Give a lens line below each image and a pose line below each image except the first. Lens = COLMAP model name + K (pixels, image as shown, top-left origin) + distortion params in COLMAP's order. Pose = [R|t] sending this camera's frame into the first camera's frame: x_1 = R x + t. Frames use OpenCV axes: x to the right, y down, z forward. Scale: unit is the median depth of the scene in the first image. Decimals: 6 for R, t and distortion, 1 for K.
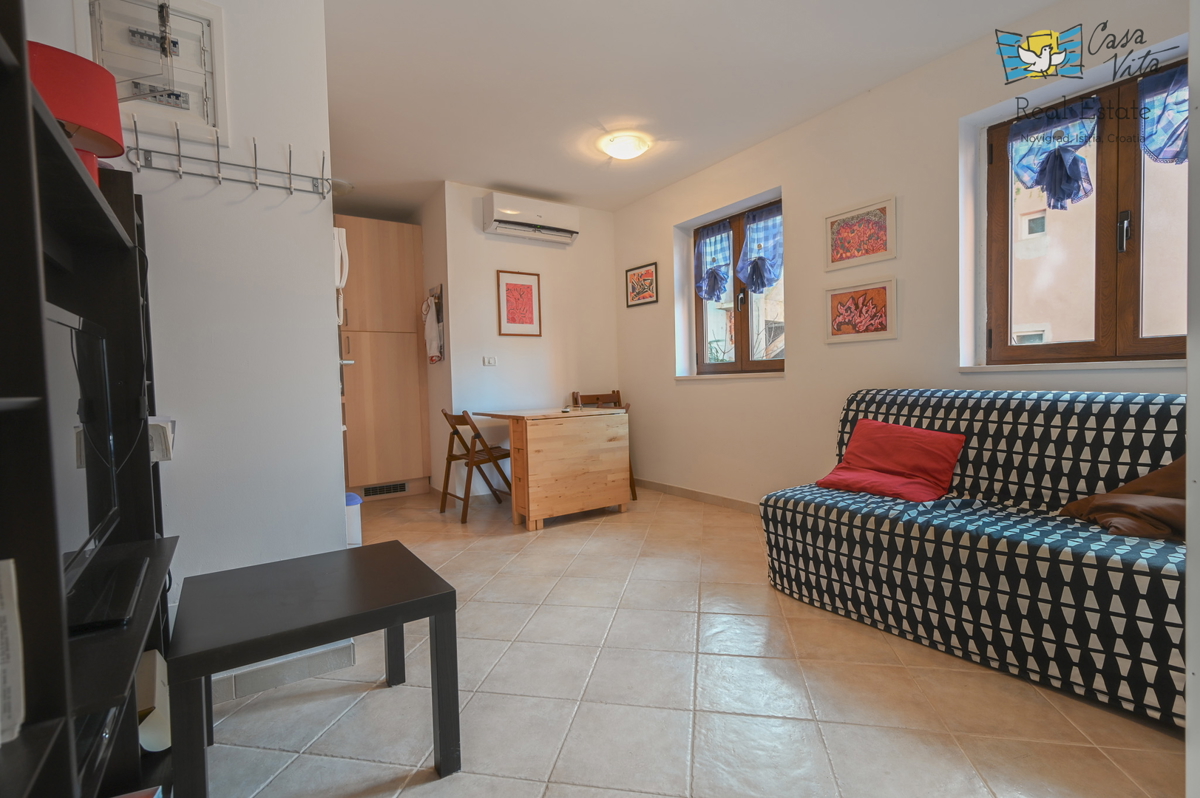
lens RADIAL K [[548.8, 0, 605.5], [0, 548.8, 399.8], [0, 0, 1]] dist [-0.000410, -0.000065]
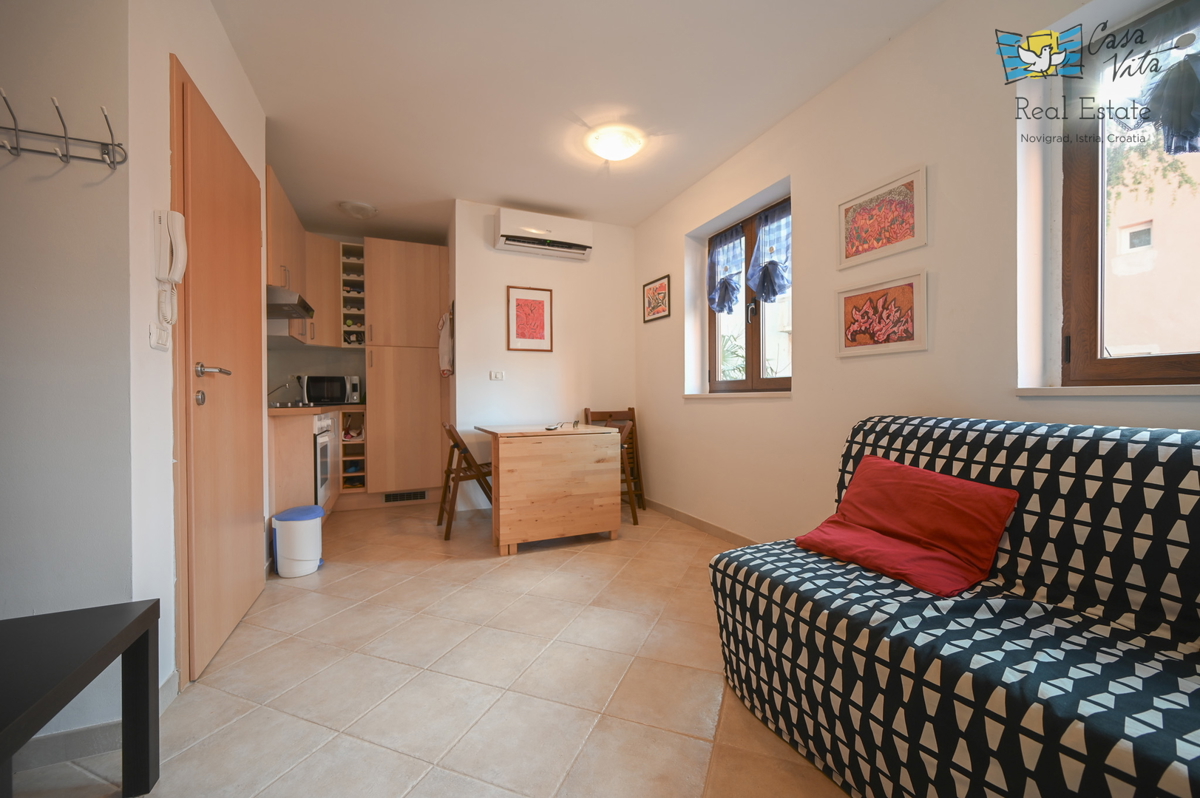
lens RADIAL K [[471.3, 0, 605.0], [0, 471.3, 399.9], [0, 0, 1]] dist [-0.002017, 0.000004]
pose [[0.983006, 0.021971, -0.182251, 0.199944], [-0.027083, 0.999305, -0.025607, -0.012754], [0.181562, 0.030108, 0.982918, 0.262666]]
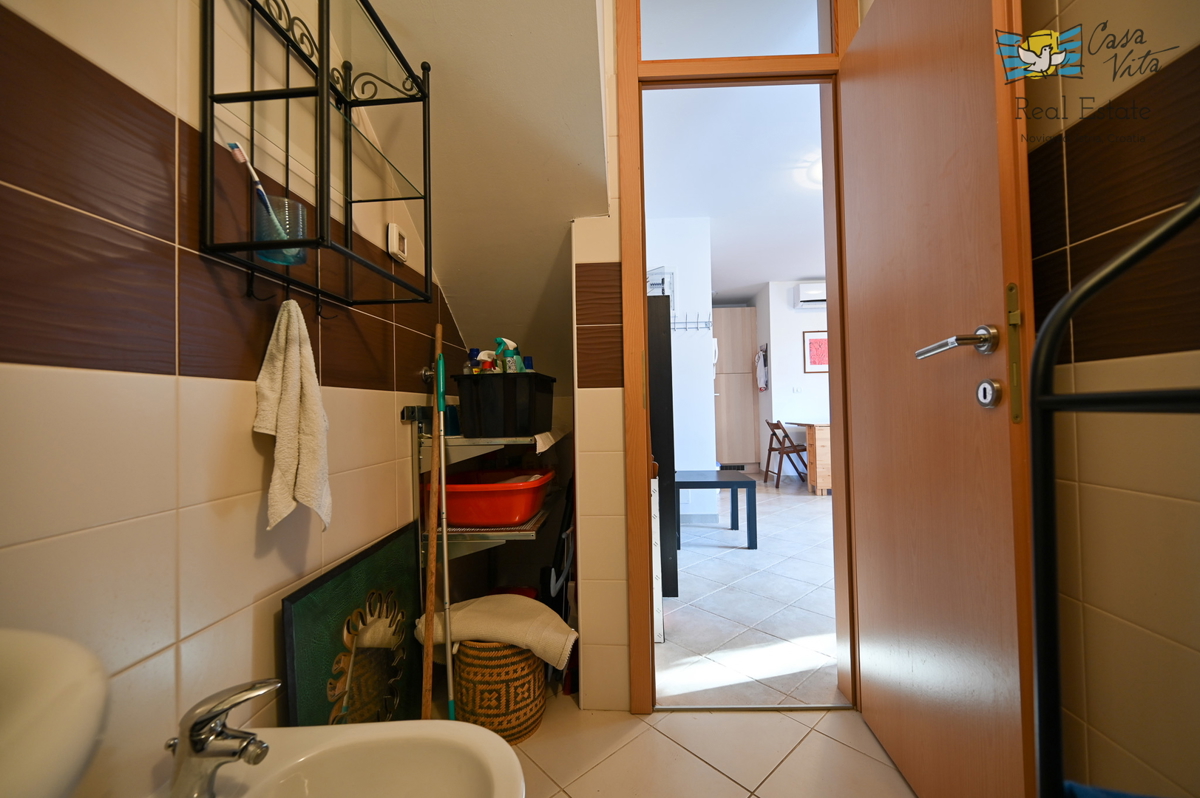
lens RADIAL K [[471.3, 0, 605.0], [0, 471.3, 399.9], [0, 0, 1]] dist [-0.002017, 0.000004]
pose [[0.796401, -0.001045, -0.604769, 0.229695], [-0.021363, 0.999326, -0.029858, 0.013706], [0.604392, 0.036698, 0.795841, -0.559659]]
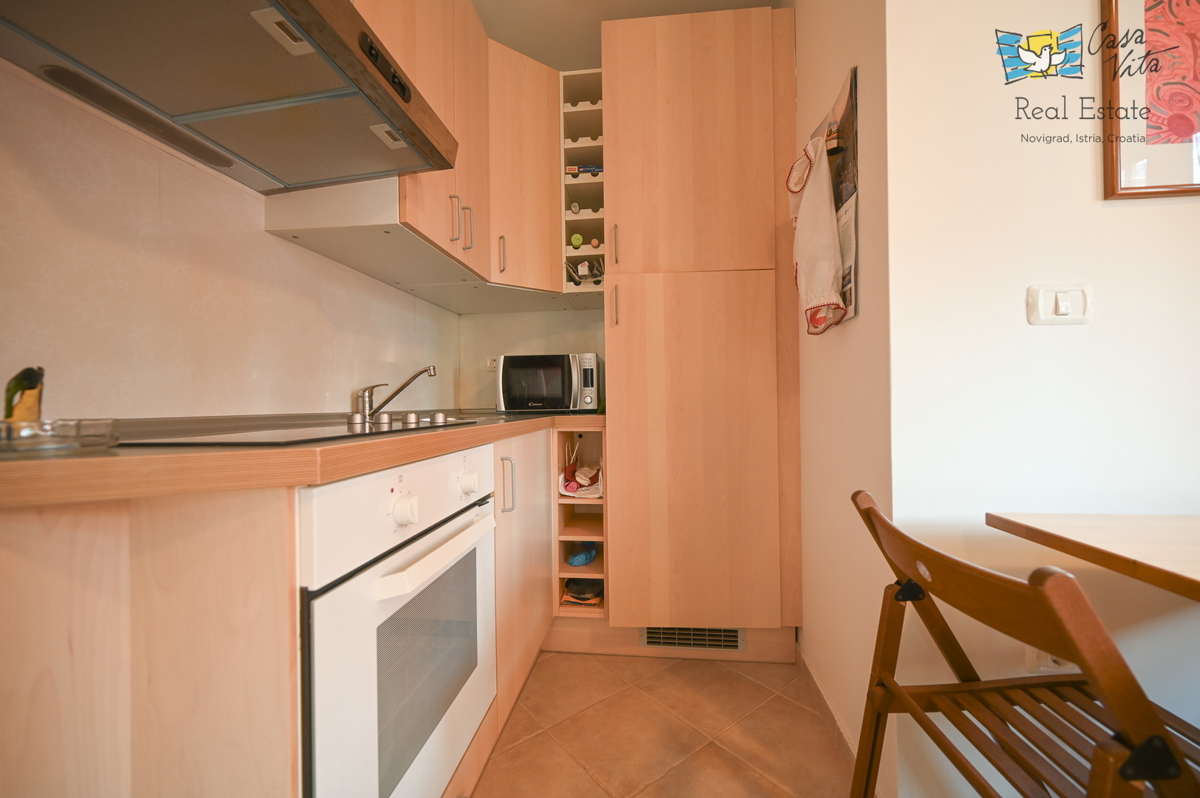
lens RADIAL K [[471.3, 0, 605.0], [0, 471.3, 399.9], [0, 0, 1]] dist [-0.002017, 0.000004]
pose [[0.759363, 0.016017, -0.650470, -0.317690], [-0.034306, 0.999292, -0.015442, -0.023933], [0.649763, 0.034041, 0.759375, 0.988319]]
